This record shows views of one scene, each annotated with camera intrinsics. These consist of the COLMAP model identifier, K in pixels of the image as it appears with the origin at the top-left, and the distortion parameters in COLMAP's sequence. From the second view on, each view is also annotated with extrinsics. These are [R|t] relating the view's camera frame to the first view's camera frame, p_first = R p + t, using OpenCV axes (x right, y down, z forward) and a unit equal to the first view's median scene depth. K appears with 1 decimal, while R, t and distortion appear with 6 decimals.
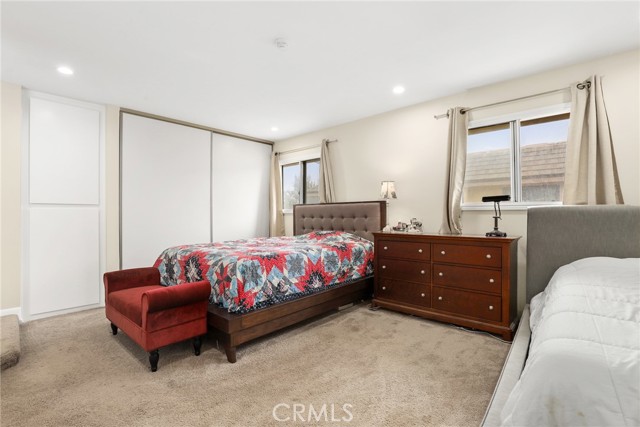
lens RADIAL K [[299.1, 0, 319.9], [0, 299.1, 216.2], [0, 0, 1]] dist [0.003717, 0.000260]
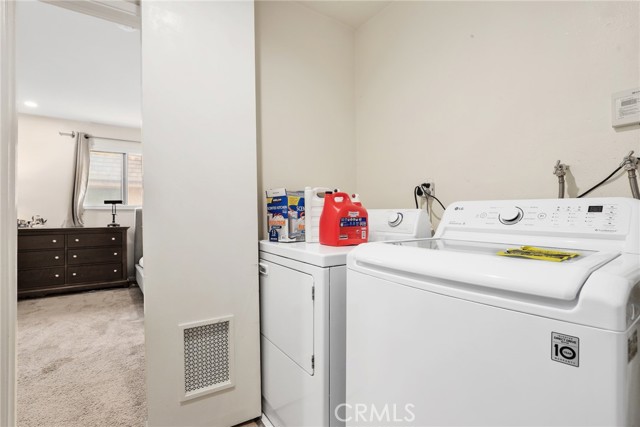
lens RADIAL K [[299.1, 0, 319.9], [0, 299.1, 212.1], [0, 0, 1]] dist [0.003717, 0.000260]
pose [[0.258480, 0.006094, 0.965997, -0.590963], [-0.003191, 0.999980, -0.005455, -0.001870], [-0.966011, -0.001673, 0.258494, -0.397102]]
